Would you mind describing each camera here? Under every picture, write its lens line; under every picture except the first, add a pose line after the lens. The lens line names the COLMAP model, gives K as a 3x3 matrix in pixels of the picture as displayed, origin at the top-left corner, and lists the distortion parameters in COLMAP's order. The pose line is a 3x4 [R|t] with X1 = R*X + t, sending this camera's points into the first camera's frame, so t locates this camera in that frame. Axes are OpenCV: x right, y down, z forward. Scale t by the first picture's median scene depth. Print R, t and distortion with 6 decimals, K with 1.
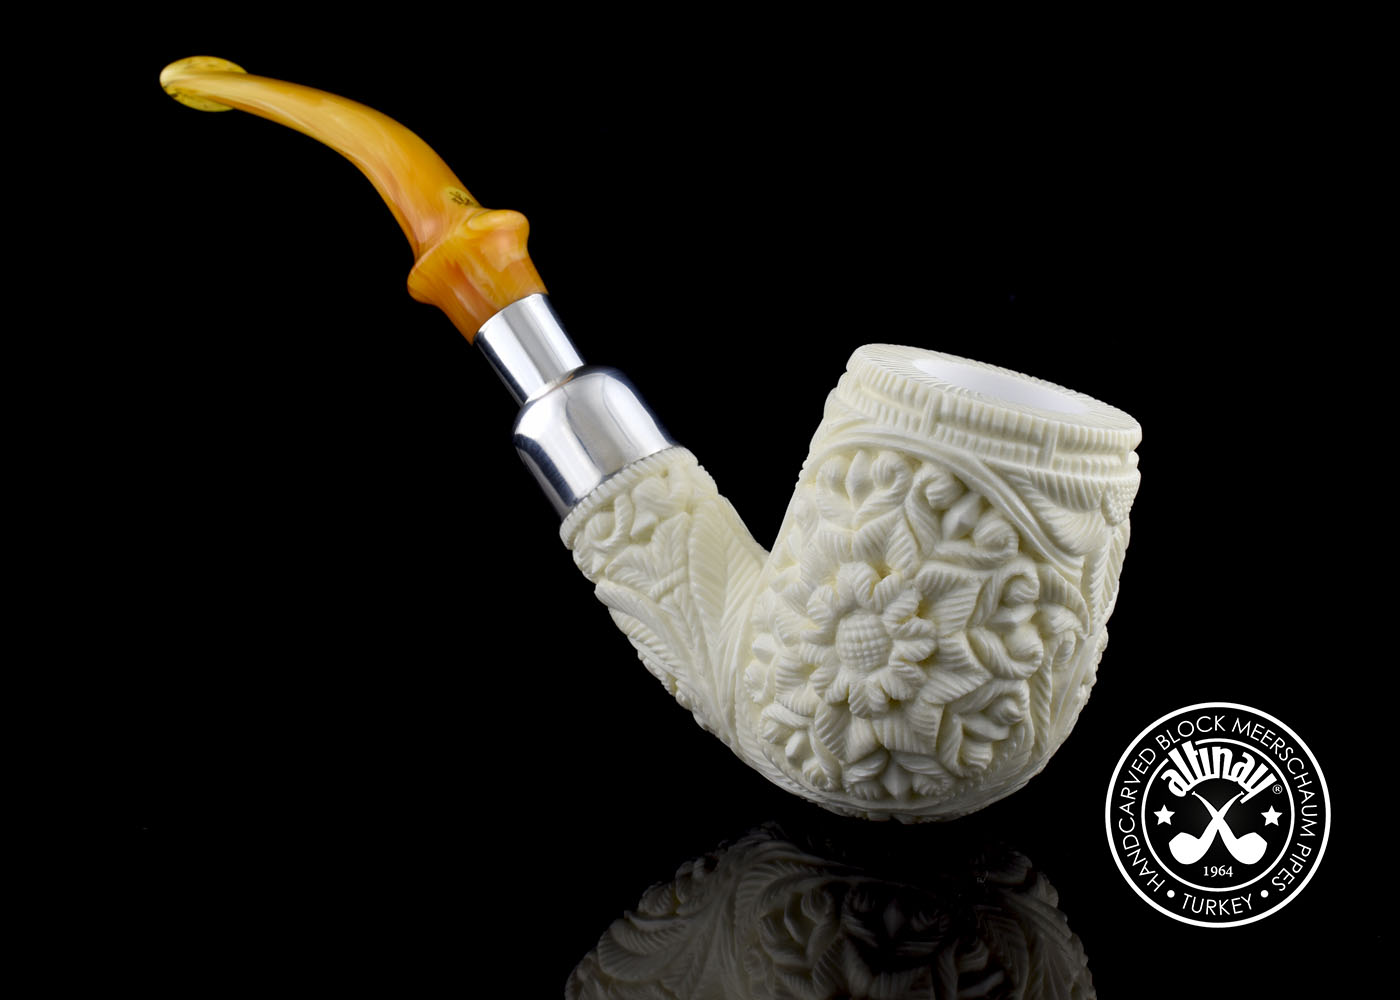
lens RADIAL K [[2543.0, 0, 700.4], [0, 2543.0, 495.4], [0, 0, 1]] dist [0.034257, 0.000000]
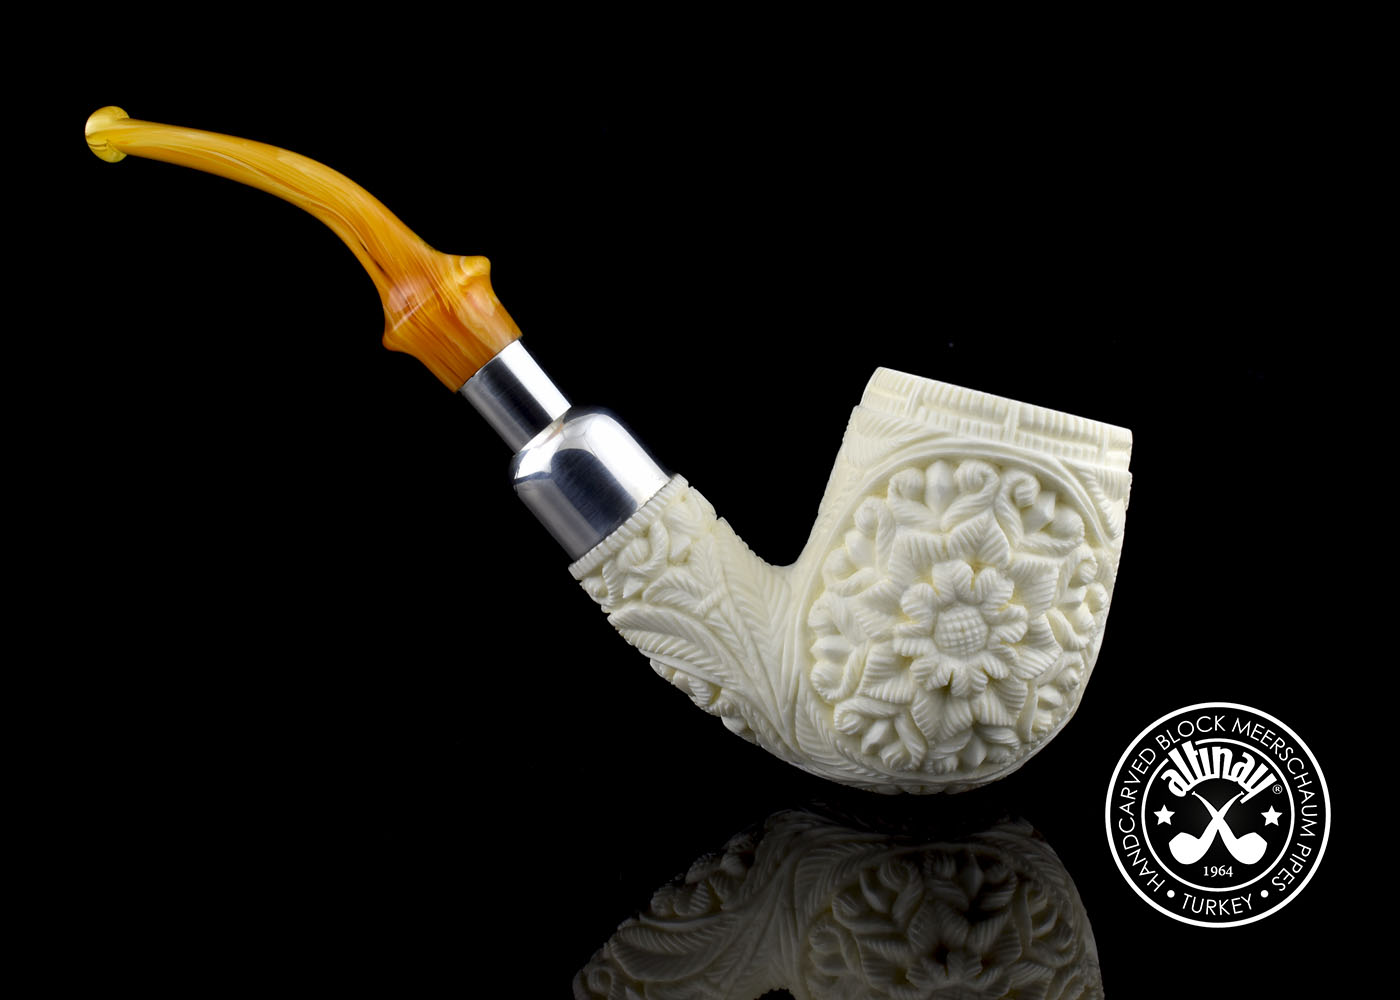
lens RADIAL K [[2543.0, 0, 701.4], [0, 2543.0, 502.3], [0, 0, 1]] dist [0.034257, 0.000000]
pose [[0.877184, -0.075261, 0.474219, -0.550401], [0.078186, 0.996846, 0.013580, -0.022566], [-0.473745, 0.025165, 0.880302, 0.065263]]
